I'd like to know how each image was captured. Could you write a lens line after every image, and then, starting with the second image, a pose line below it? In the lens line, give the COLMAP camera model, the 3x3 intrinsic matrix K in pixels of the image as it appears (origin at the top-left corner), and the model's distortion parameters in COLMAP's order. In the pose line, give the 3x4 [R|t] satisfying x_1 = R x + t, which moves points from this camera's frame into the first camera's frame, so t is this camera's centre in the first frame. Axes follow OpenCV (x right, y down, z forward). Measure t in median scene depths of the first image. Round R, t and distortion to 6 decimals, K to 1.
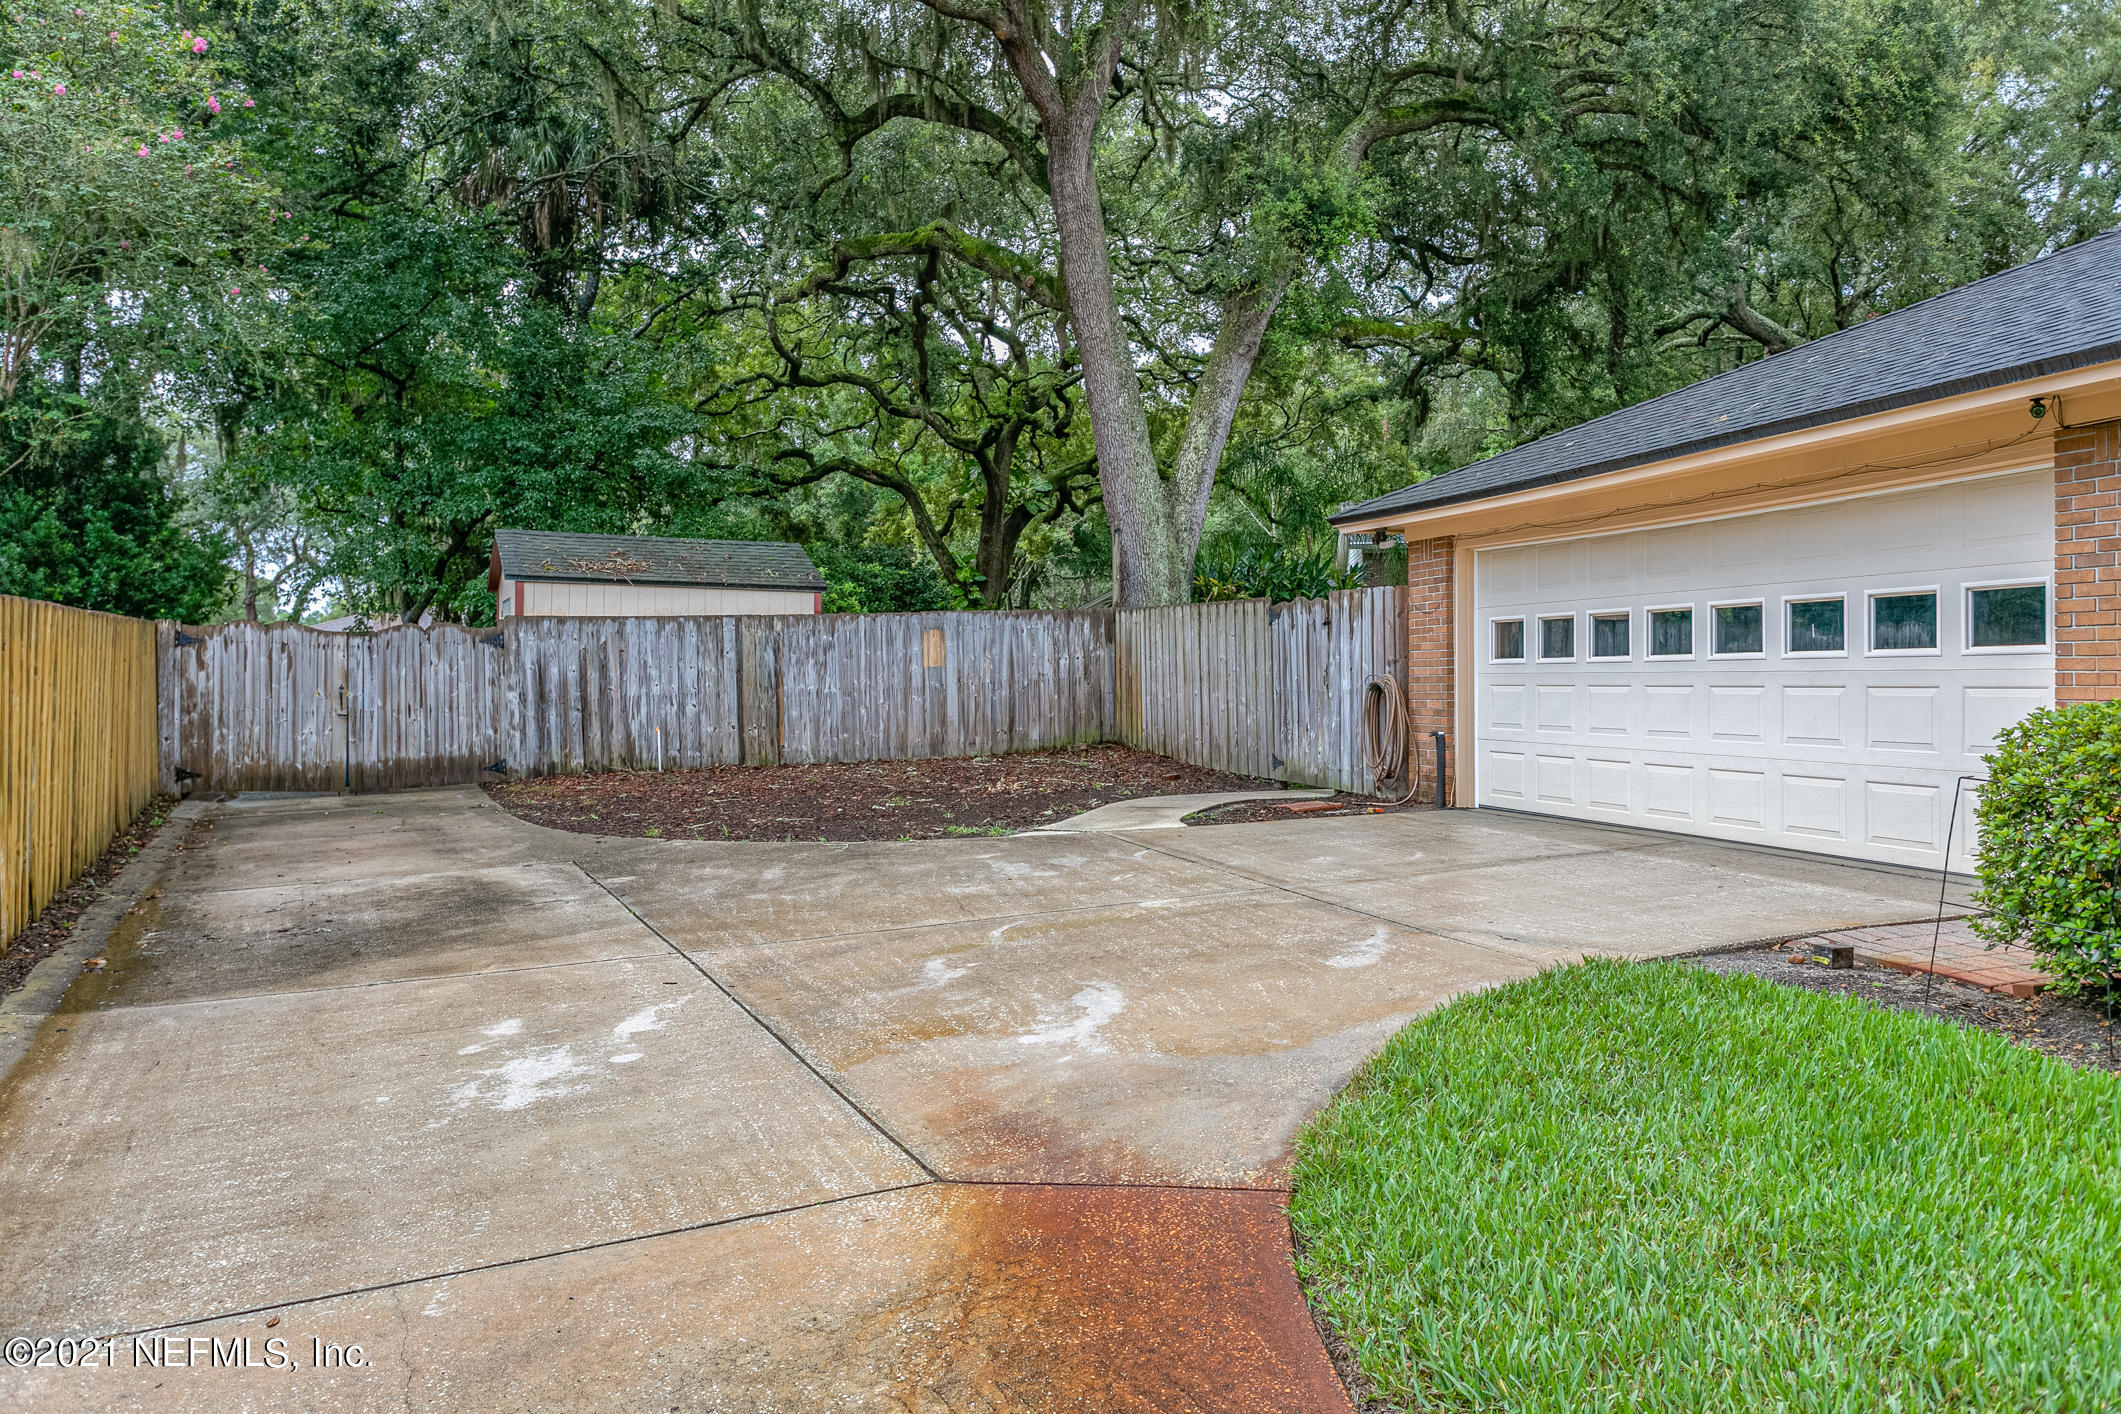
lens RADIAL K [[1628.3, 0, 1063.5], [0, 1628.3, 700.4], [0, 0, 1]] dist [-0.001807, 0.001047]
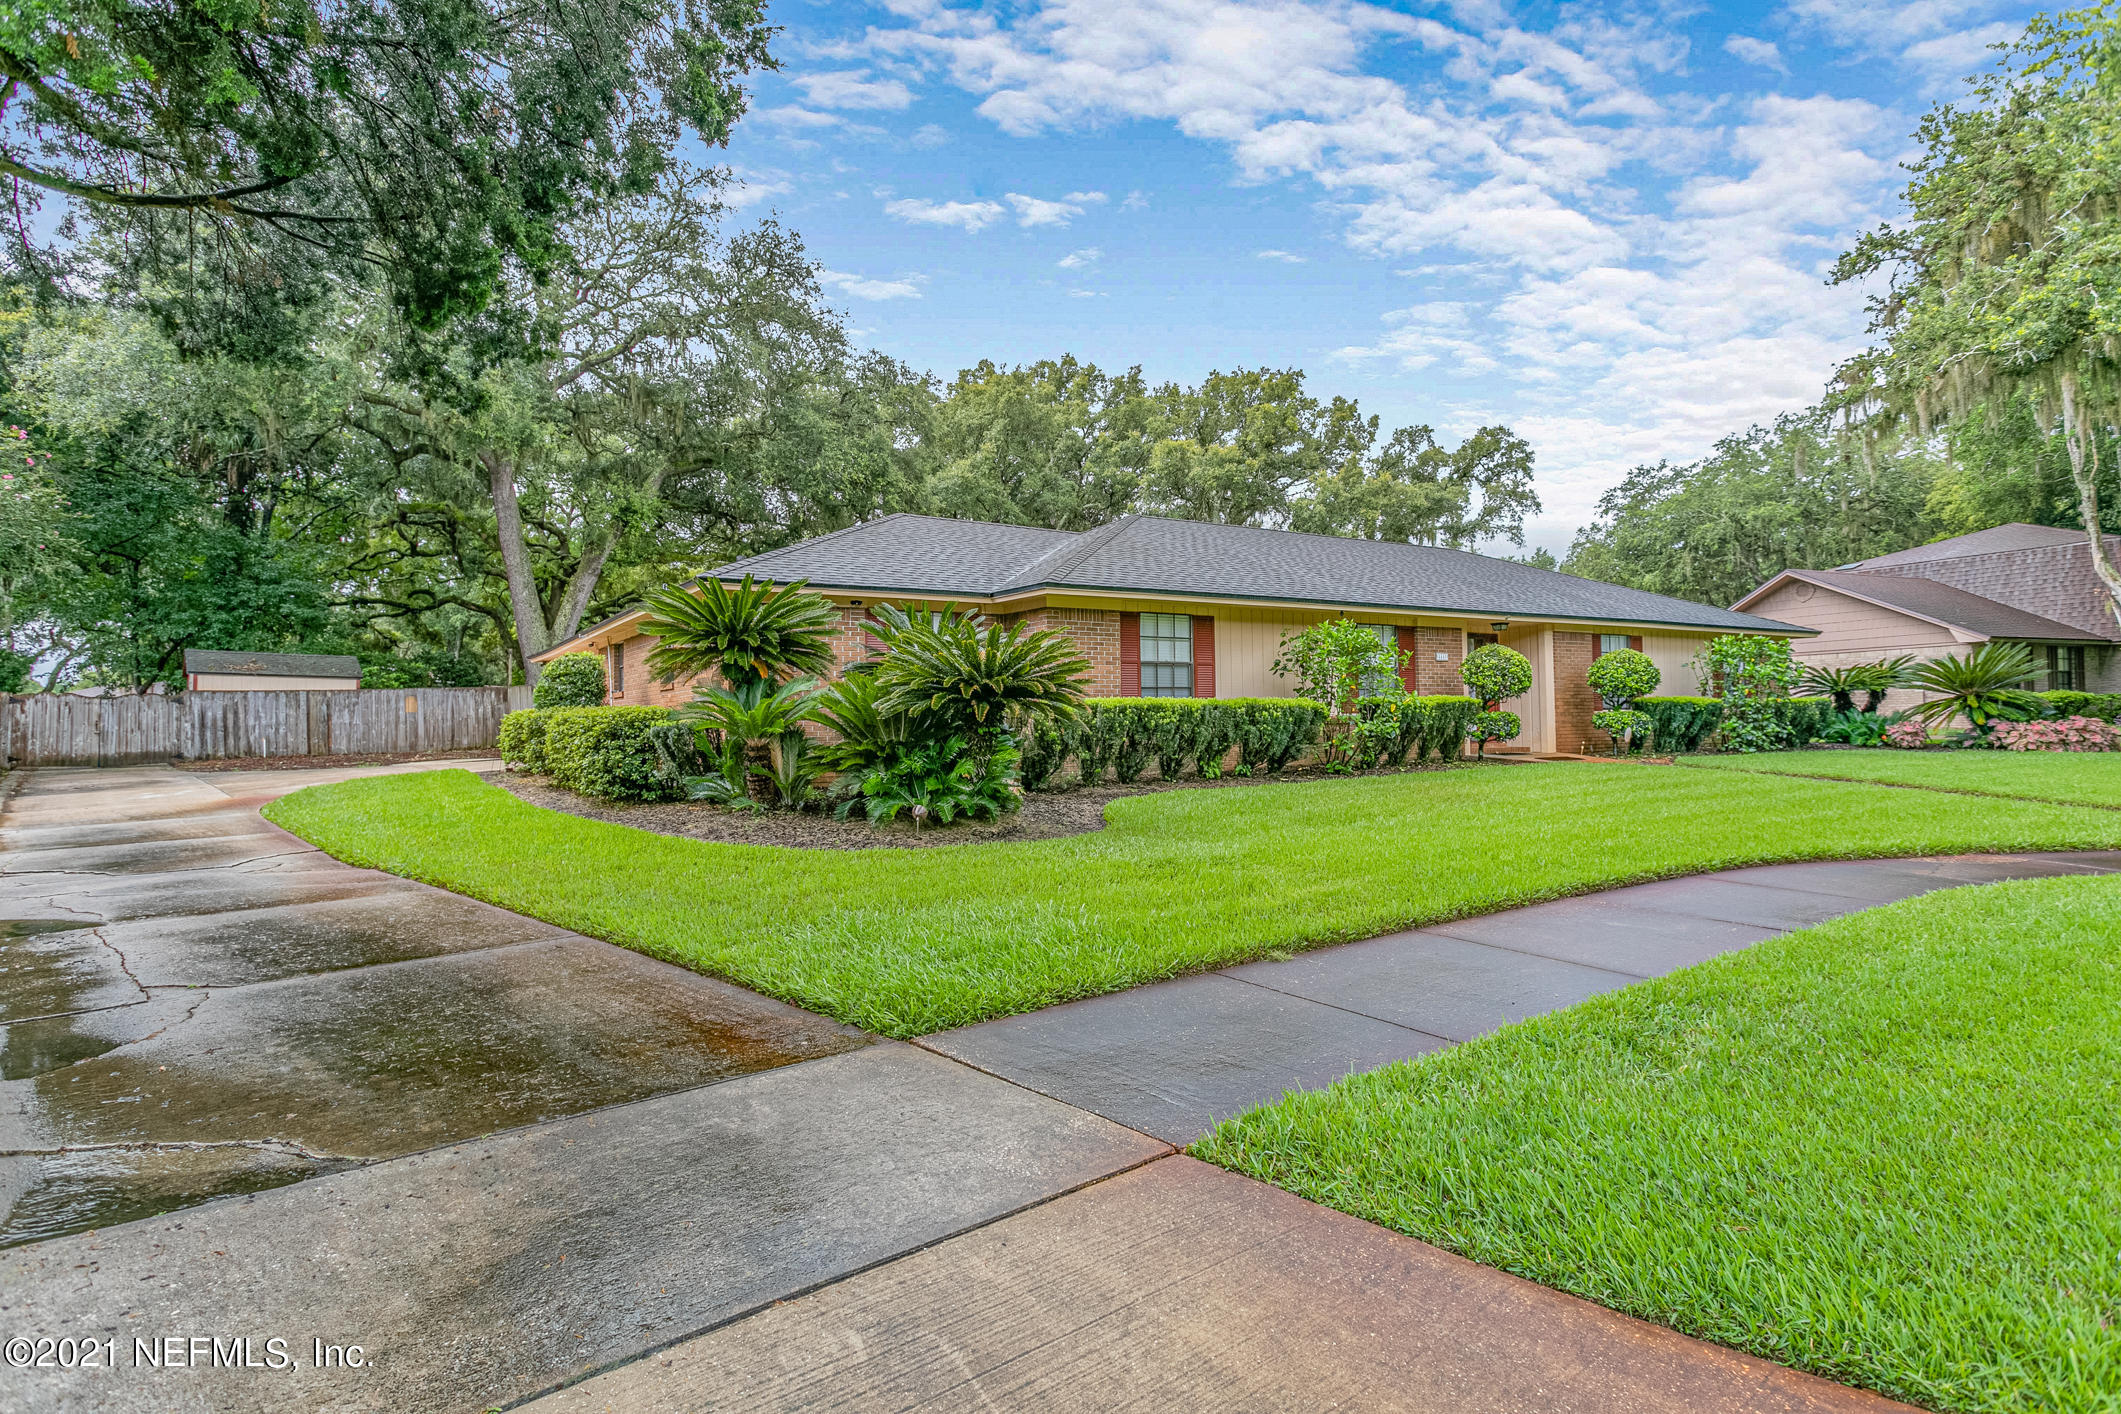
lens RADIAL K [[1047.0, 0, 1048.5], [0, 1047.0, 707.6], [0, 0, 1]] dist [-0.004997, -0.001239]
pose [[0.947273, -0.002728, 0.320416, 0.320985], [0.012795, 0.999488, -0.029317, 0.029400], [-0.320172, 0.031871, 0.946823, -0.737025]]
